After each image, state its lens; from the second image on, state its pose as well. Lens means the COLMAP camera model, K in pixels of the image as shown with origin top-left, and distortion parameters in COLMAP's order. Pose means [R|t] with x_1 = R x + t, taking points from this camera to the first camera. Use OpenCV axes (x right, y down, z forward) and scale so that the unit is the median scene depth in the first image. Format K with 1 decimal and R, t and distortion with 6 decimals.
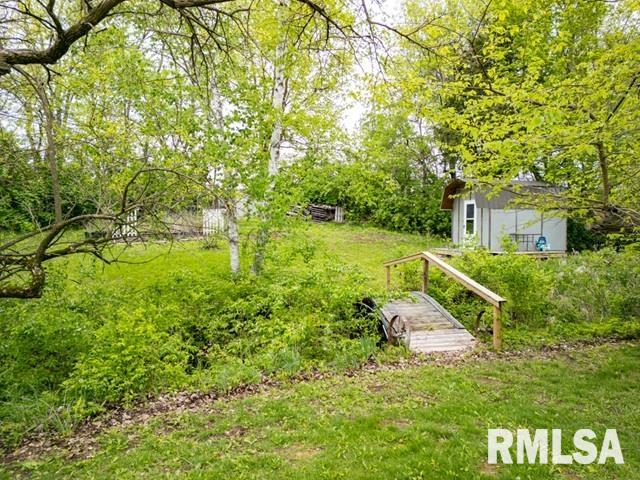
lens RADIAL K [[450.9, 0, 319.0], [0, 450.9, 238.5], [0, 0, 1]] dist [0.043266, -0.019683]
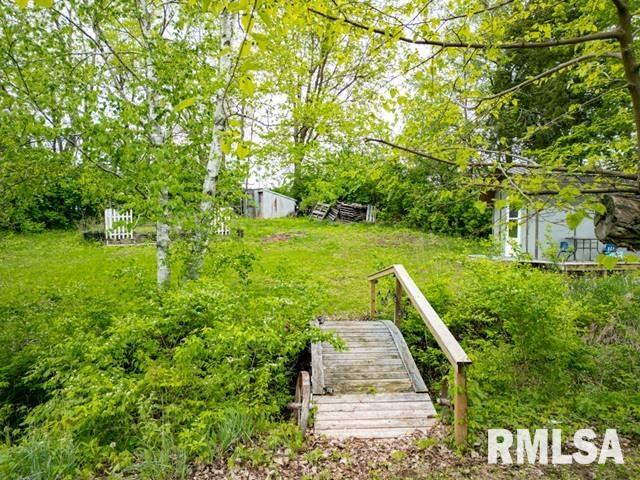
lens RADIAL K [[450.9, 0, 321.0], [0, 450.9, 240.7], [0, 0, 1]] dist [0.043266, -0.019683]
pose [[0.988433, 0.008897, -0.151397, 0.090512], [-0.008227, 0.999953, 0.005052, -0.004370], [0.151435, -0.003748, 0.988460, 0.120859]]
